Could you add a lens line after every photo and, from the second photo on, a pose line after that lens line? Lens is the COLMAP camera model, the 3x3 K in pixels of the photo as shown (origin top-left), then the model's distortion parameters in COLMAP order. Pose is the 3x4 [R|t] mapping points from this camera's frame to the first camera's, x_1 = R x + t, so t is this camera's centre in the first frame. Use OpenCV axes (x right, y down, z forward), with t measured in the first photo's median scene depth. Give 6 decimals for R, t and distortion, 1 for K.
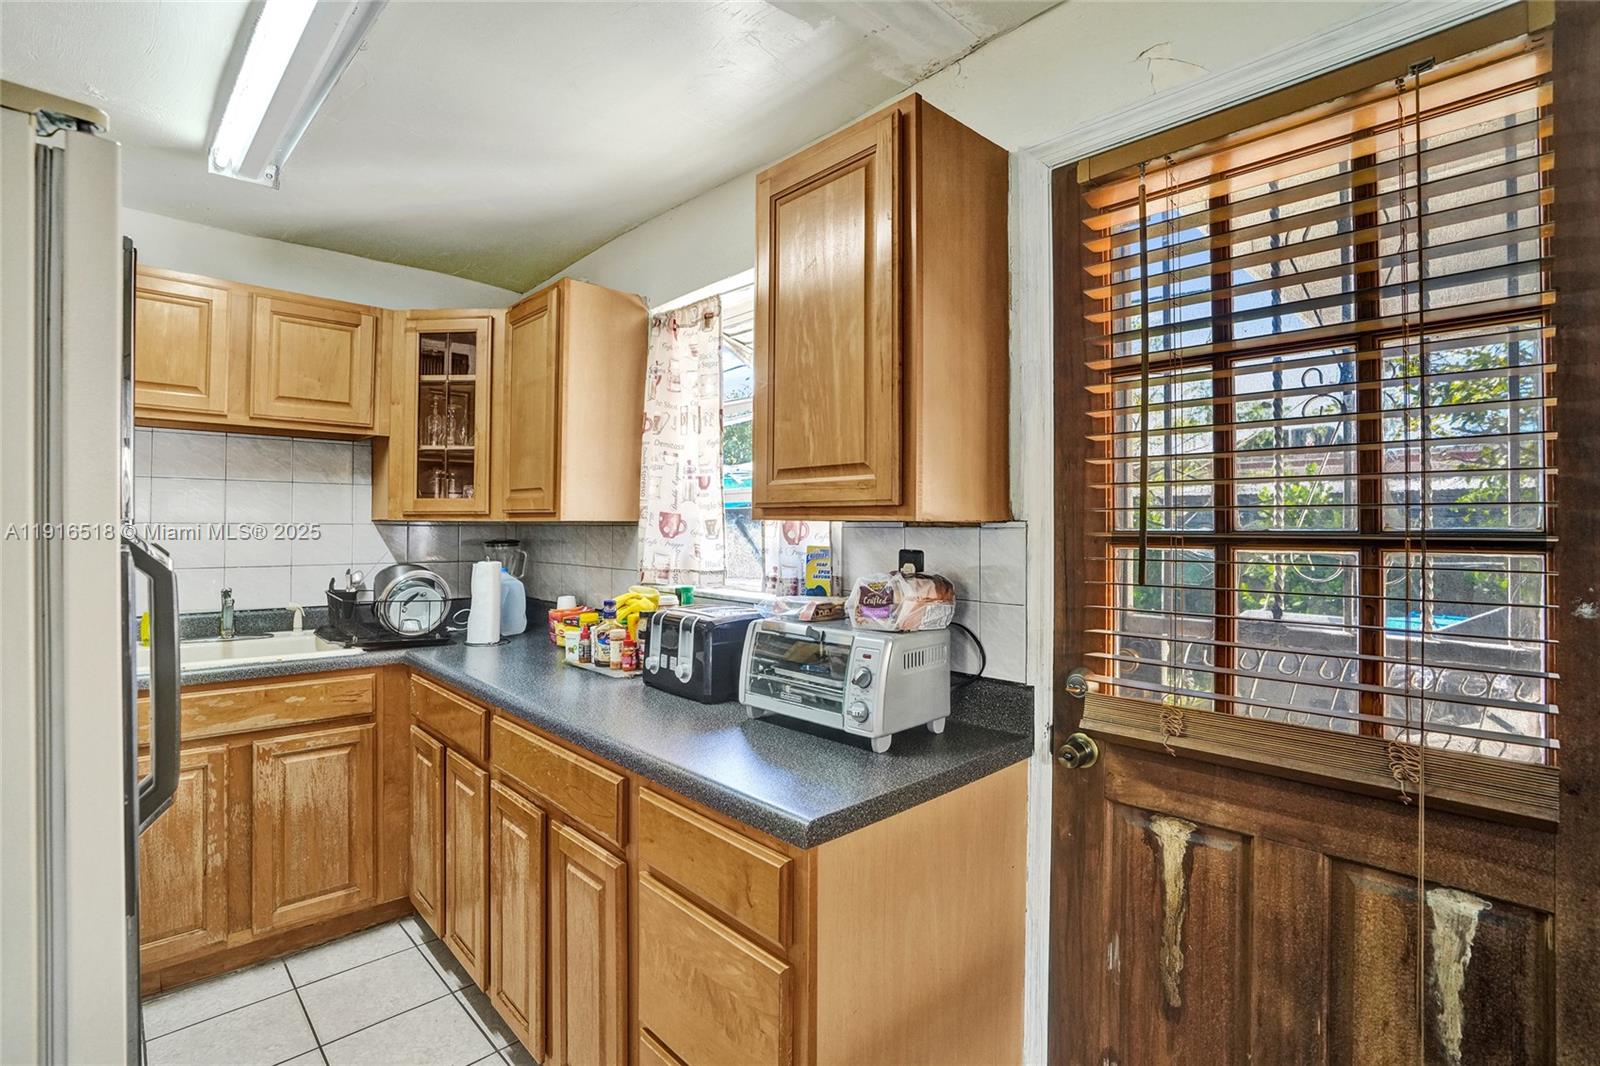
lens RADIAL K [[747.5, 0, 816.4], [0, 747.5, 516.8], [0, 0, 1]] dist [-0.068776, 0.027116]
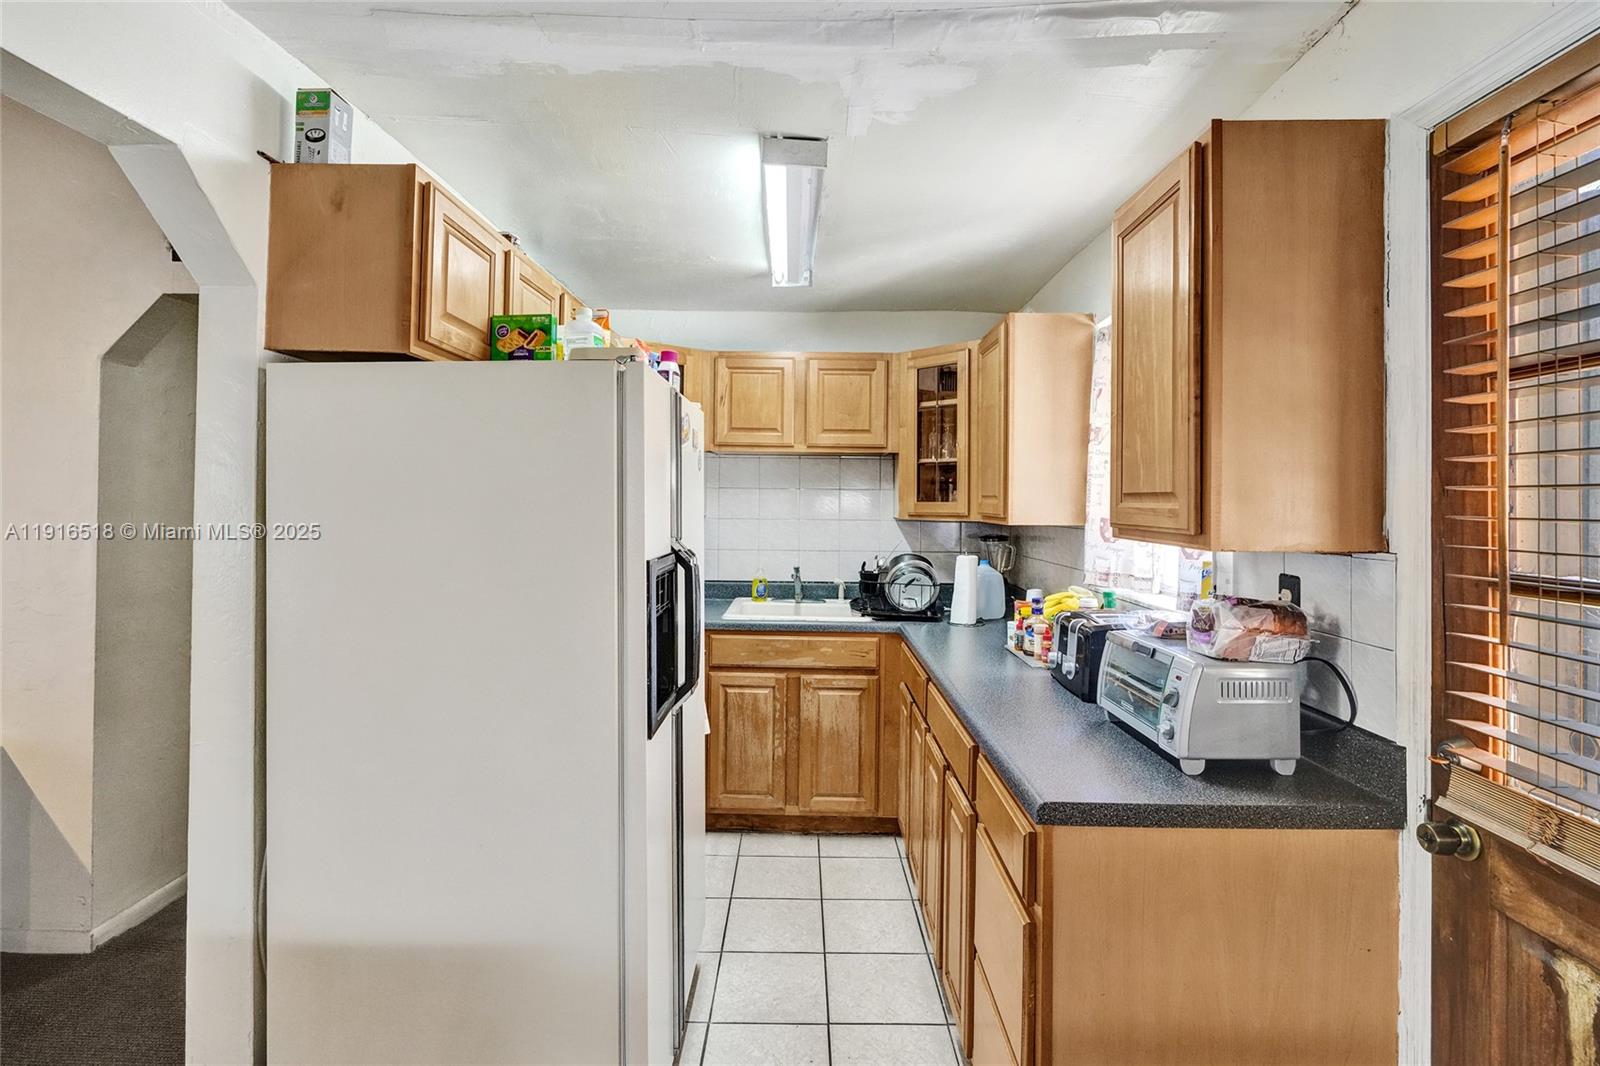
lens RADIAL K [[766.4, 0, 802.8], [0, 766.4, 499.9], [0, 0, 1]] dist [0.001894, 0.000618]
pose [[0.712229, 0.001392, -0.701946, 0.291019], [0.002342, 0.999988, 0.004359, -0.043466], [0.701943, -0.004749, 0.712217, -0.081779]]
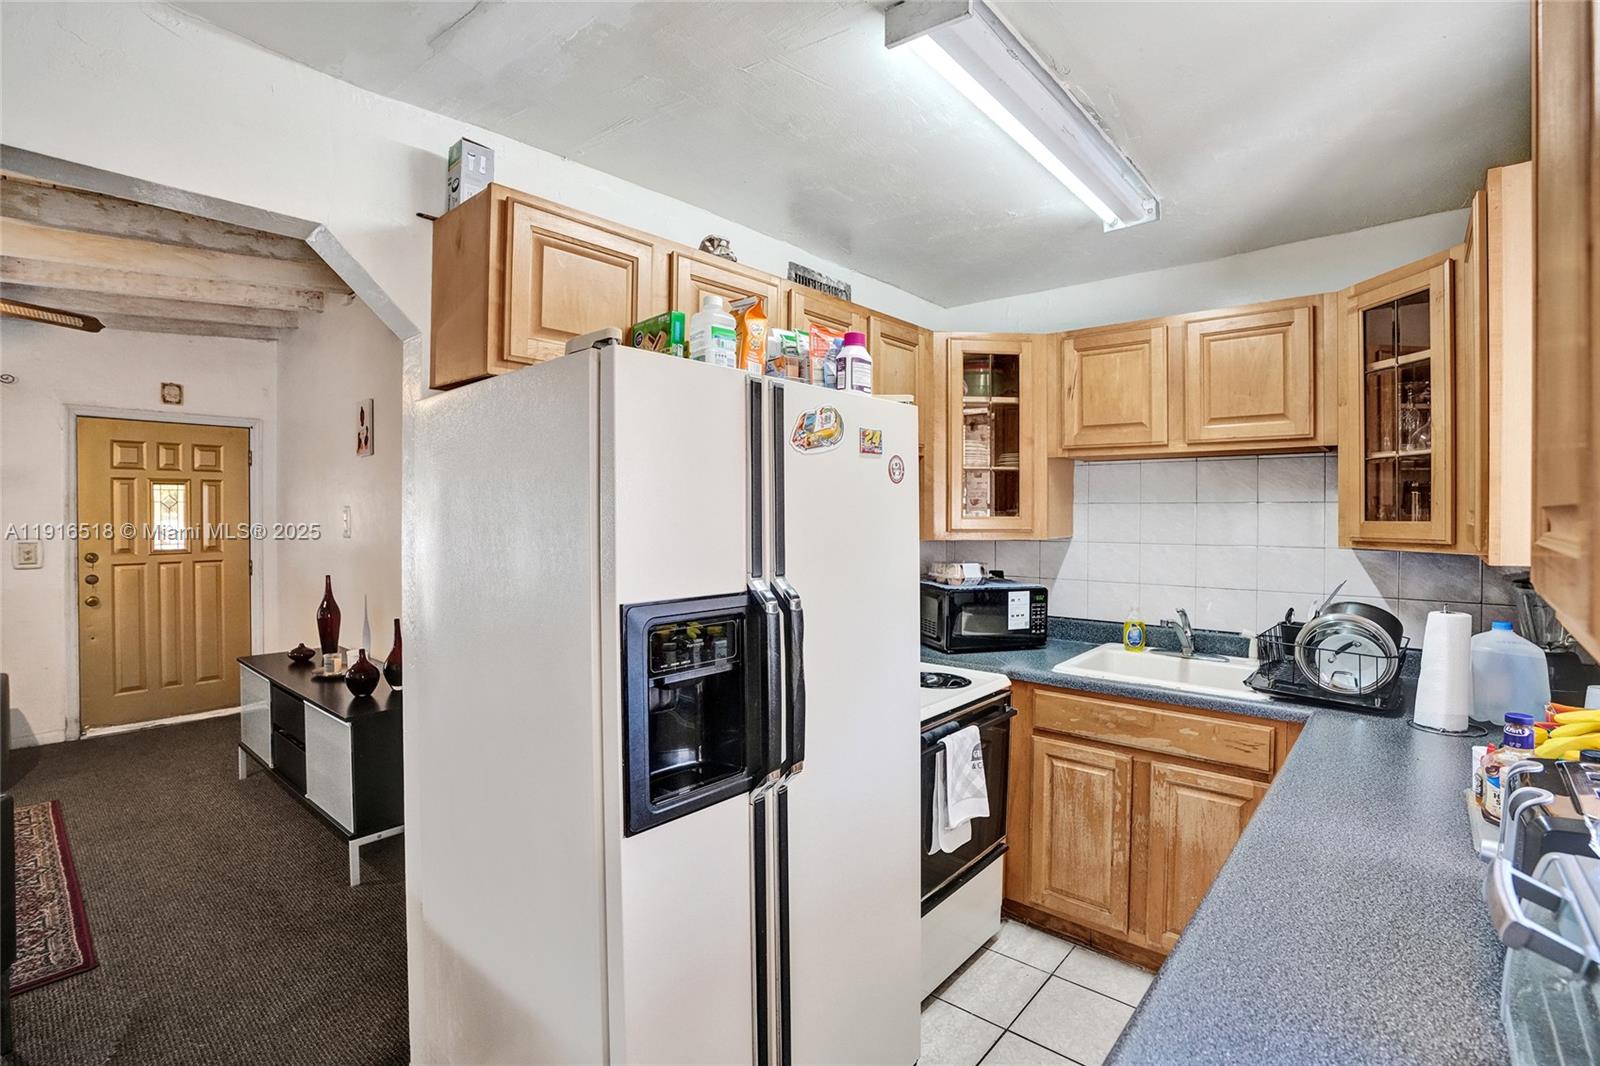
lens RADIAL K [[747.5, 0, 816.4], [0, 747.5, 516.8], [0, 0, 1]] dist [-0.068776, 0.027116]
pose [[0.089706, 0.001641, -0.995967, 0.224053], [0.009227, 0.999954, 0.002479, -0.046324], [0.995926, -0.009413, 0.089687, 0.426544]]
